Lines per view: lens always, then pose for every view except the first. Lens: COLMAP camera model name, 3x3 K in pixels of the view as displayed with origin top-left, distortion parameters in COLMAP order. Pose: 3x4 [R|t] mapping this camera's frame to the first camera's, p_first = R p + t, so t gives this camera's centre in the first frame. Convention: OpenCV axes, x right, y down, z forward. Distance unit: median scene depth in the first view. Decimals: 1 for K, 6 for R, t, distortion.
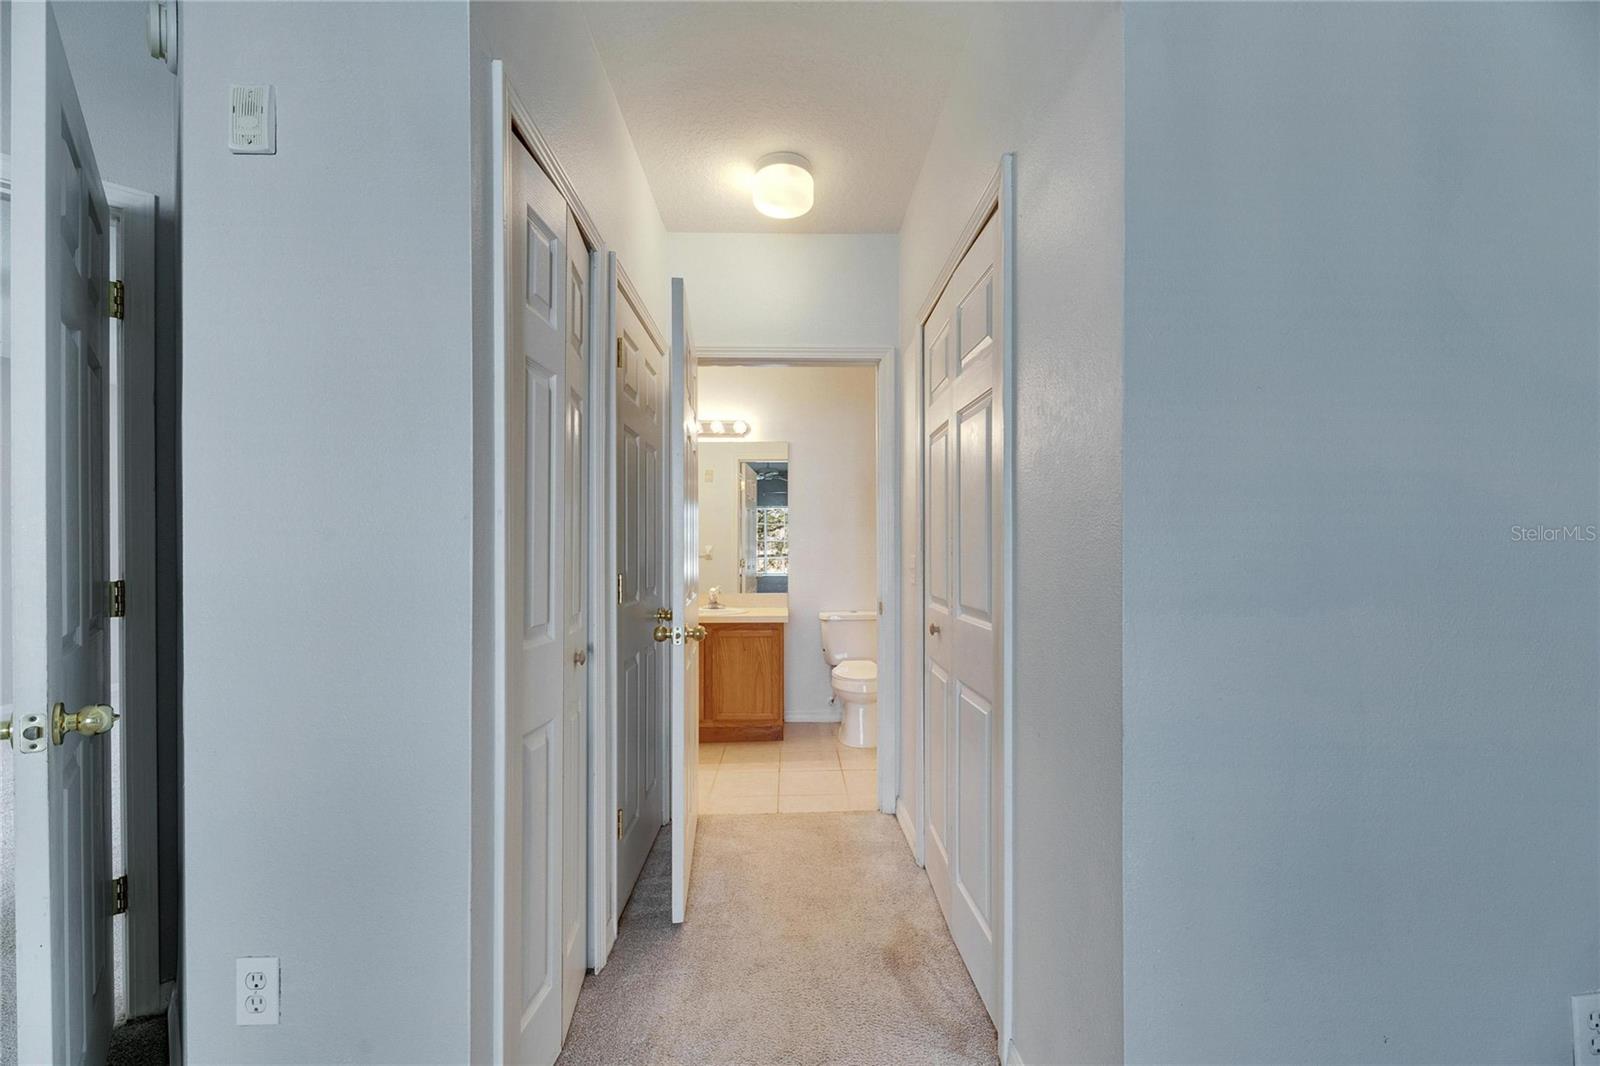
lens RADIAL K [[642.0, 0, 805.9], [0, 642.0, 538.6], [0, 0, 1]] dist [0.006139, -0.004054]
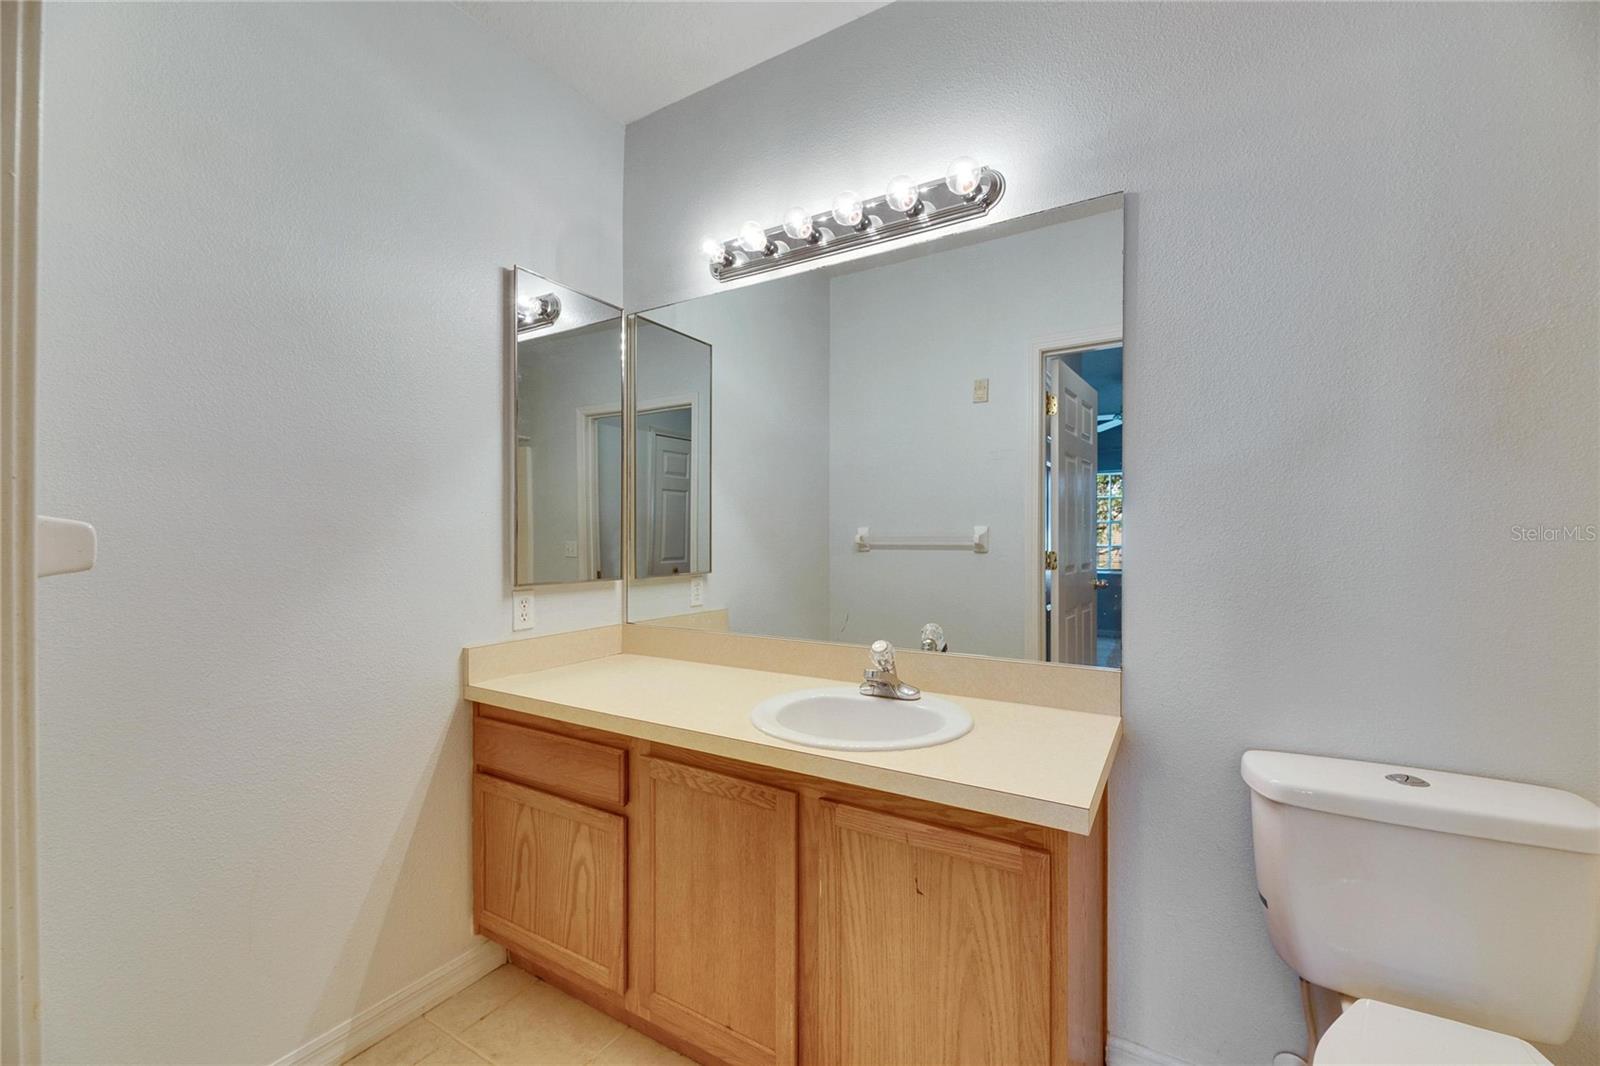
lens RADIAL K [[642.0, 0, 805.9], [0, 642.0, 538.6], [0, 0, 1]] dist [0.006139, -0.004054]
pose [[0.845876, 0.000399, -0.533379, 0.009324], [0.012221, 0.999723, 0.020130, 0.012194], [0.533239, -0.023546, 0.845637, 0.657001]]
